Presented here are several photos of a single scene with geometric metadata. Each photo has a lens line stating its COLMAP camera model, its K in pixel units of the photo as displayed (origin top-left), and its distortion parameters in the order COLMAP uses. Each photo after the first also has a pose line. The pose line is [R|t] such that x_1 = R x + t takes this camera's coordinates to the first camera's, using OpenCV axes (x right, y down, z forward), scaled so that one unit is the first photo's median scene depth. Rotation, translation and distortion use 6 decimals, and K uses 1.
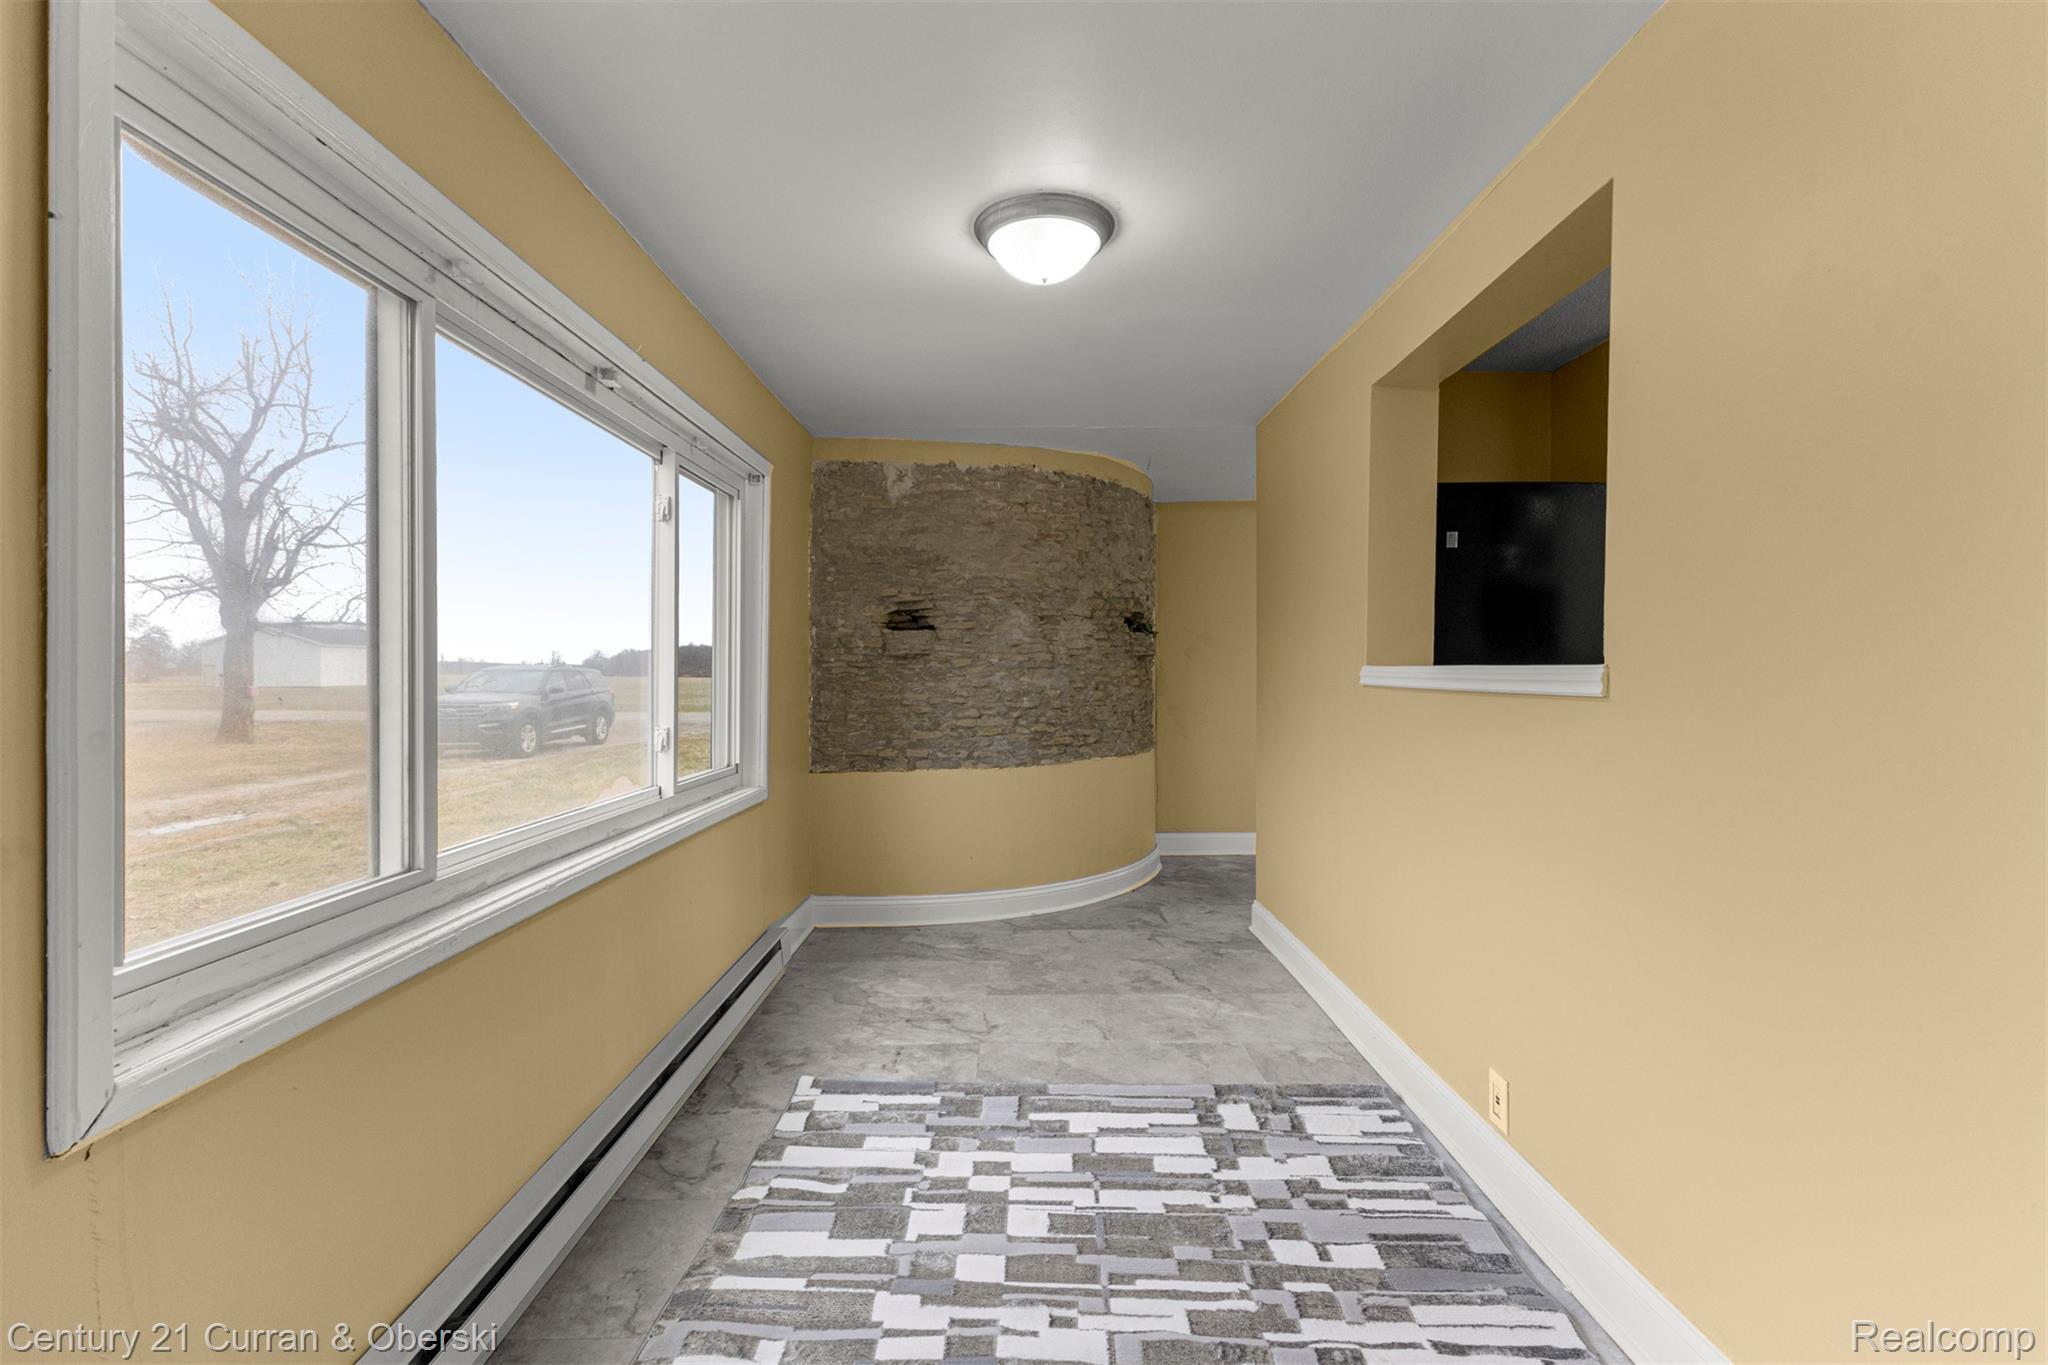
lens RADIAL K [[885.6, 0, 1016.7], [0, 885.6, 673.8], [0, 0, 1]] dist [0.017965, -0.004175]
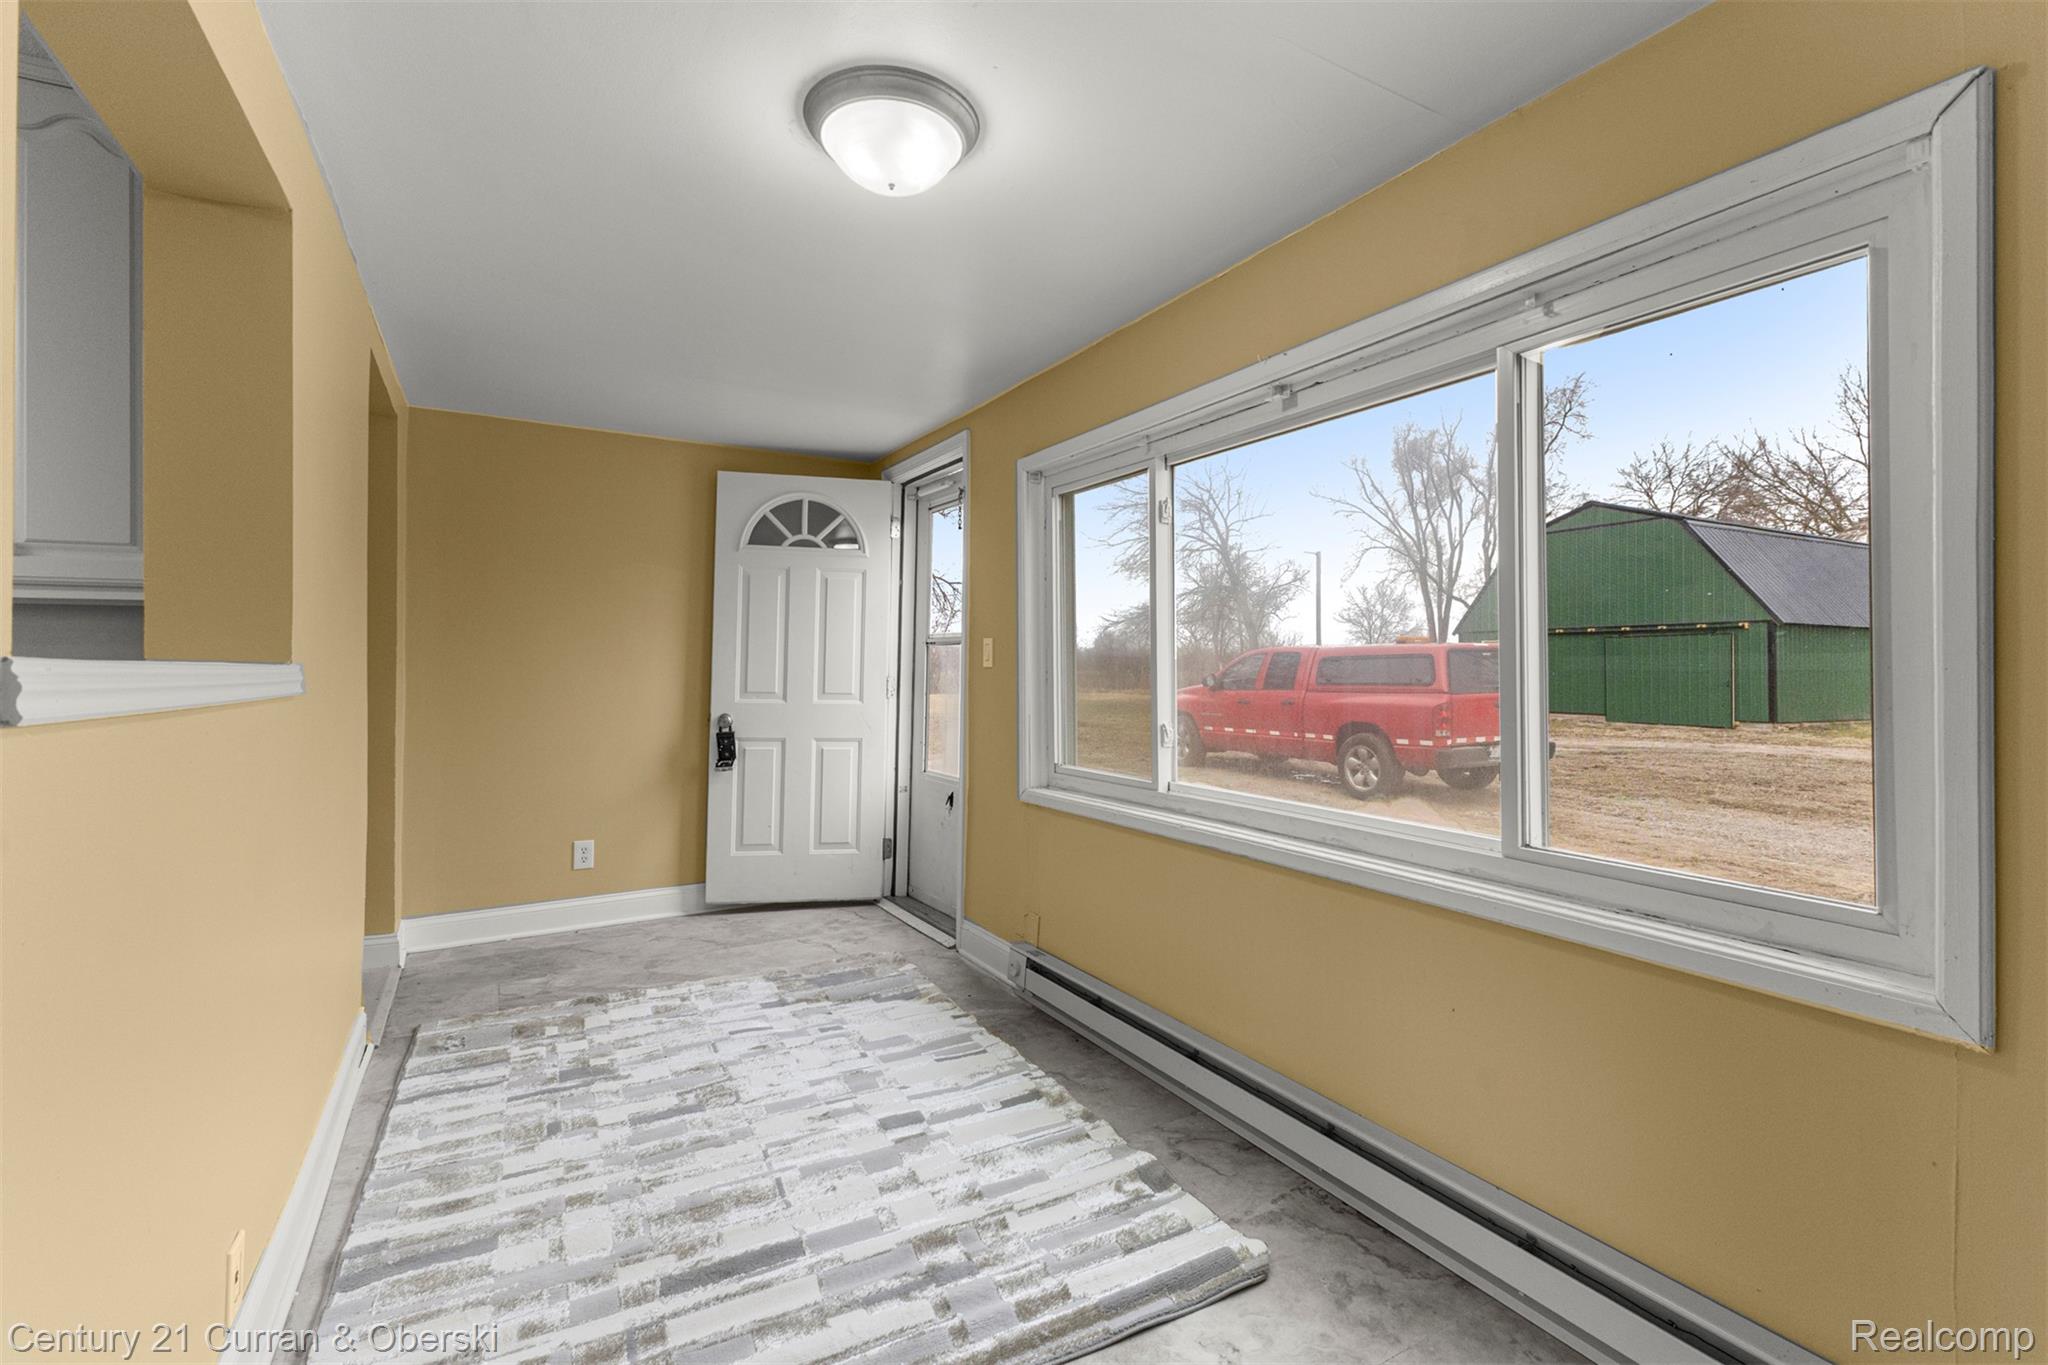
lens RADIAL K [[885.6, 0, 1026.8], [0, 885.6, 670.4], [0, 0, 1]] dist [0.017965, -0.004175]
pose [[-0.856760, 0.000221, -0.515716, 0.289578], [-0.007492, 0.999889, 0.012875, -0.013734], [0.515662, 0.014894, -0.856663, 1.515420]]
